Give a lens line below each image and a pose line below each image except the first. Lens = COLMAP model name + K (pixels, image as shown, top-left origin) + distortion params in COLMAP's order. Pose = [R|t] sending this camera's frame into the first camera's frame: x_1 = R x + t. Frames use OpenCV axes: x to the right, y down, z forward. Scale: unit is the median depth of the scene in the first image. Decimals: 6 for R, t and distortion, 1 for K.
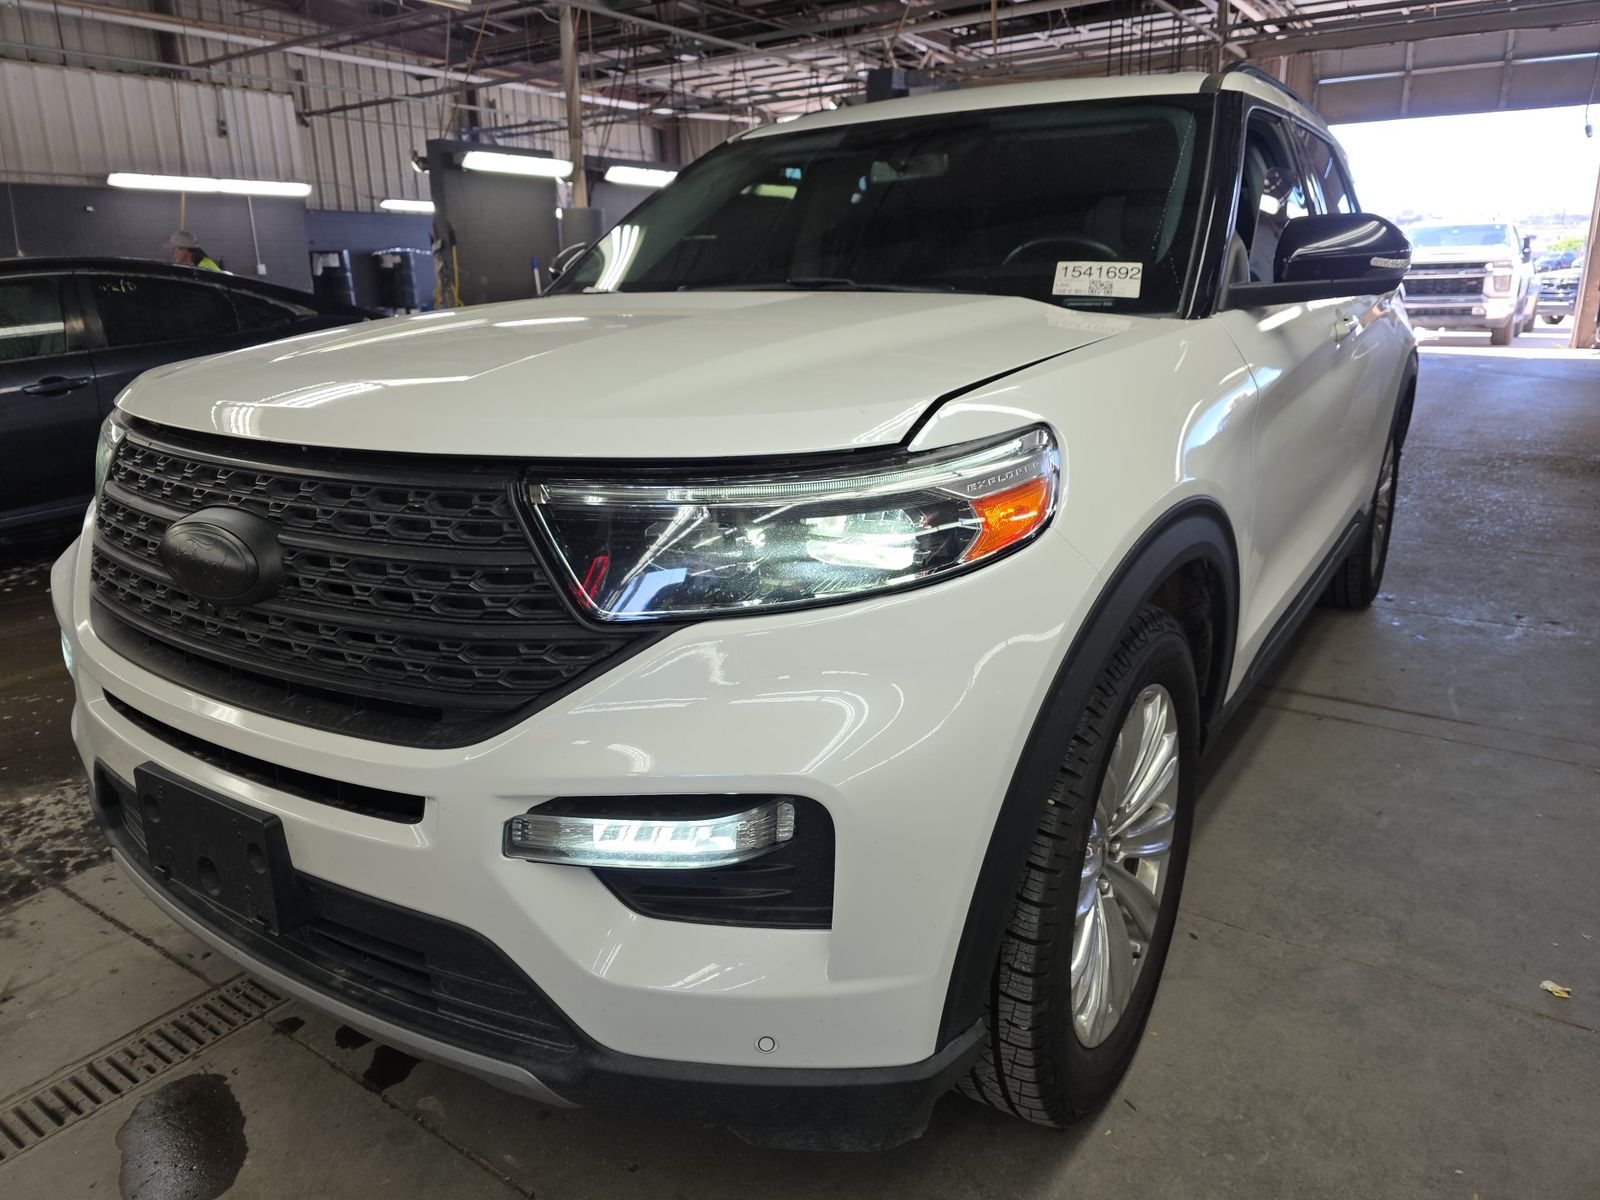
lens RADIAL K [[1083.0, 0, 800.0], [0, 1083.0, 600.0], [0, 0, 1]] dist [0.034251, -0.034093]
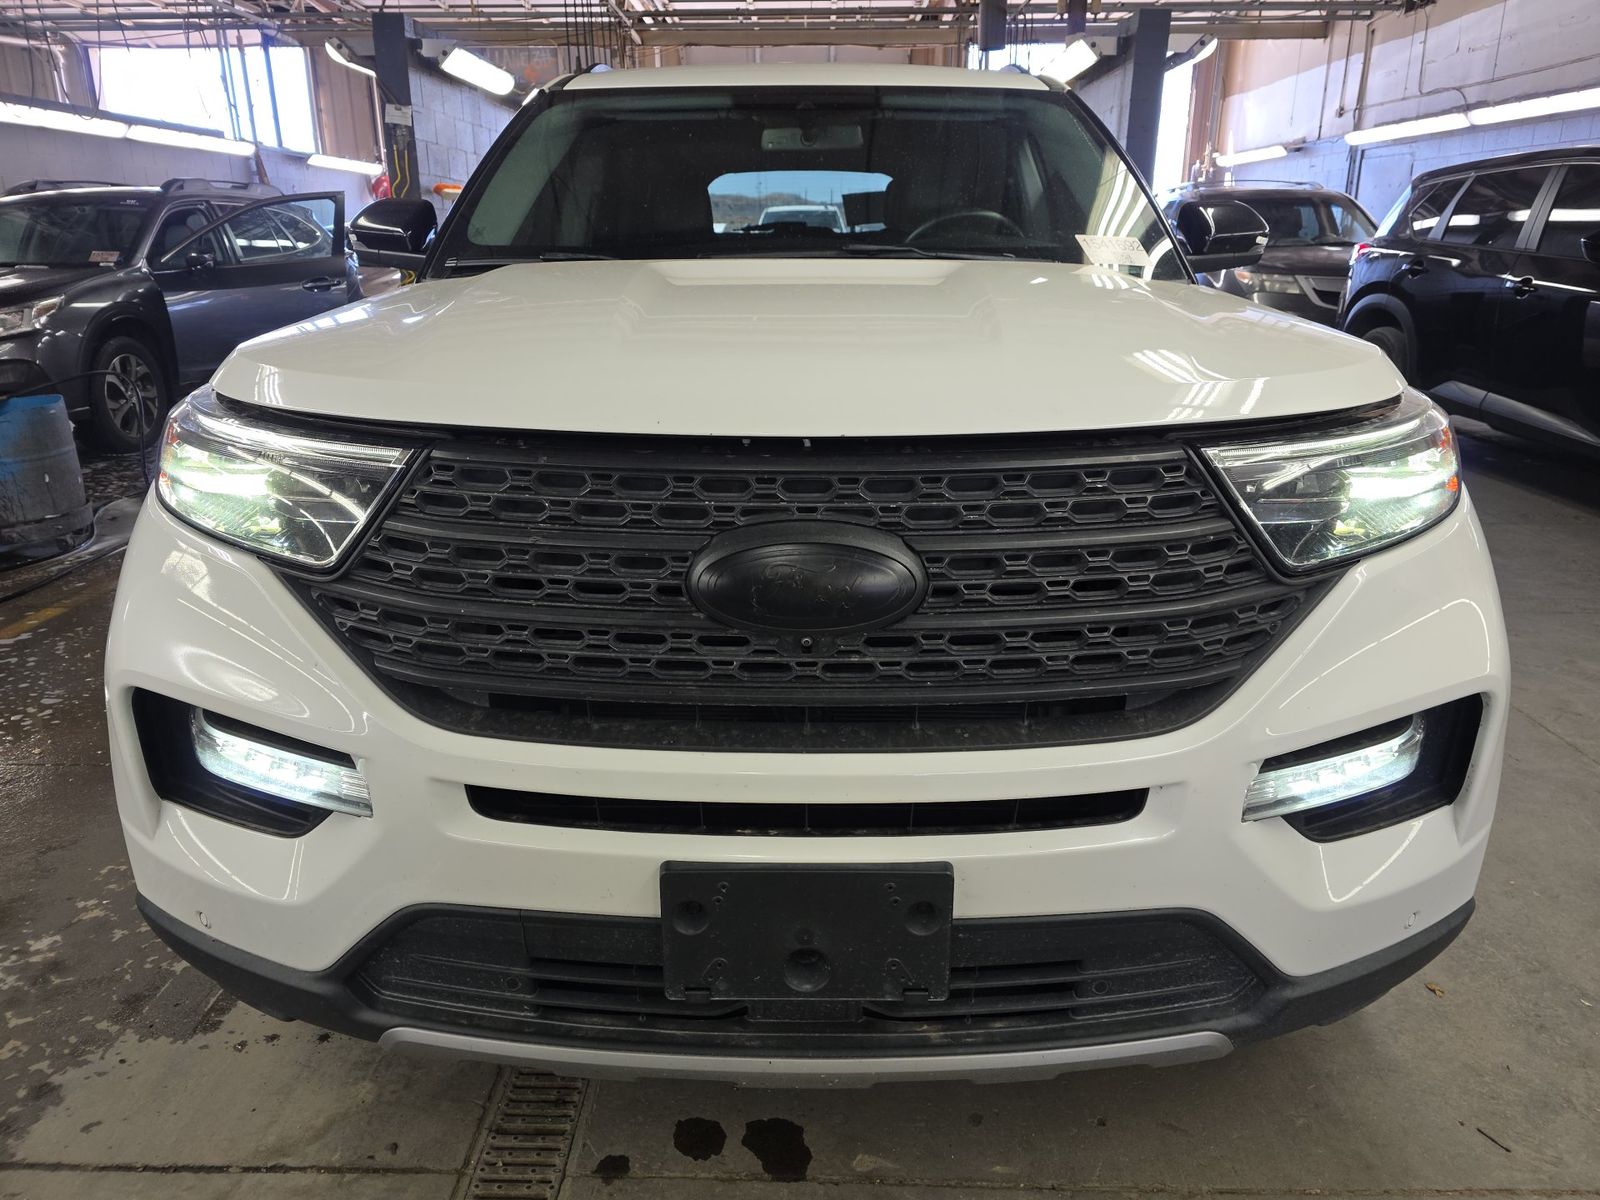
lens RADIAL K [[1083.0, 0, 800.0], [0, 1083.0, 600.0], [0, 0, 1]] dist [0.034251, -0.034093]
pose [[0.833282, -0.155890, 0.530414, -1.004516], [0.144063, 0.987503, 0.063907, -0.080403], [-0.533748, 0.023160, 0.845326, 0.328416]]
